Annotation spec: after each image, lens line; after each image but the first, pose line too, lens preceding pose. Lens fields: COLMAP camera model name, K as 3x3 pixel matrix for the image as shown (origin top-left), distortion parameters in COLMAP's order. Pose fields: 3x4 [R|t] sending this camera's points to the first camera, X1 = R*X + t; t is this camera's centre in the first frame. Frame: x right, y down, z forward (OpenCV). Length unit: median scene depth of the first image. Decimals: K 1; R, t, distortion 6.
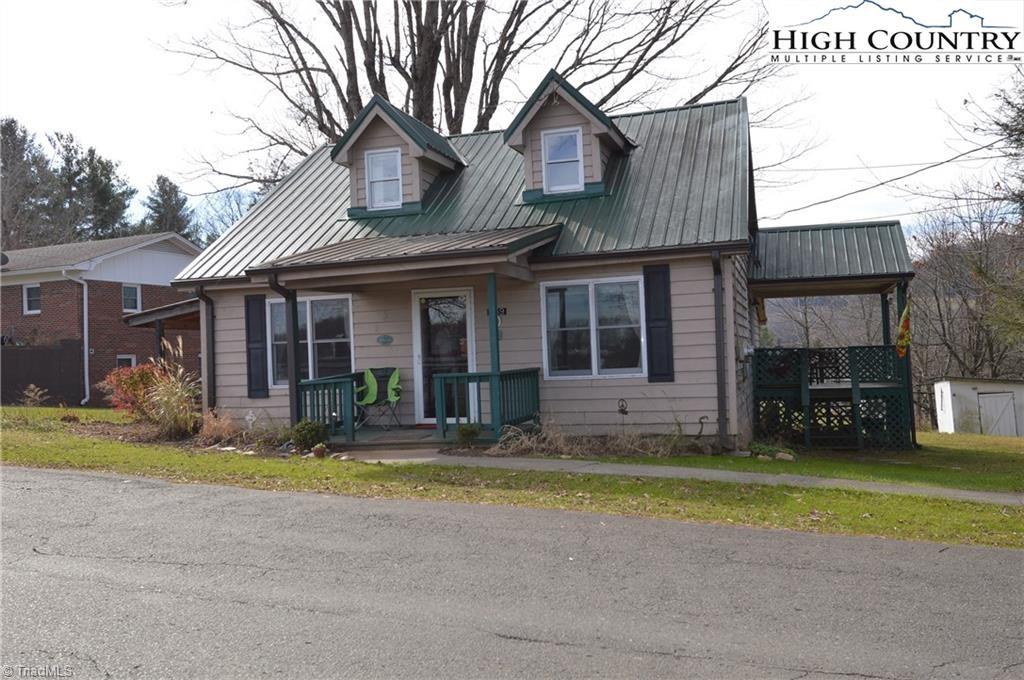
lens RADIAL K [[858.1, 0, 511.8], [0, 858.1, 346.5], [0, 0, 1]] dist [0.004434, -0.001698]
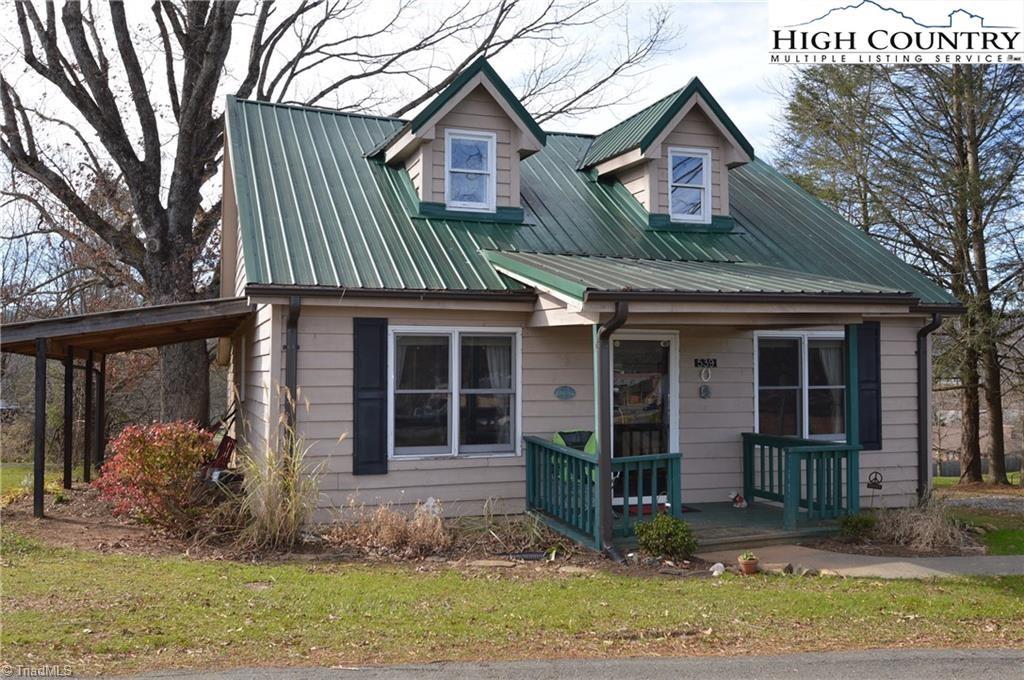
lens RADIAL K [[960.8, 0, 512.4], [0, 960.8, 333.0], [0, 0, 1]] dist [0.022586, 0.000000]
pose [[0.816418, 0.060122, 0.574323, -0.638283], [-0.033559, 0.997824, -0.056751, -0.010217], [-0.576486, 0.027060, 0.816659, 0.331579]]
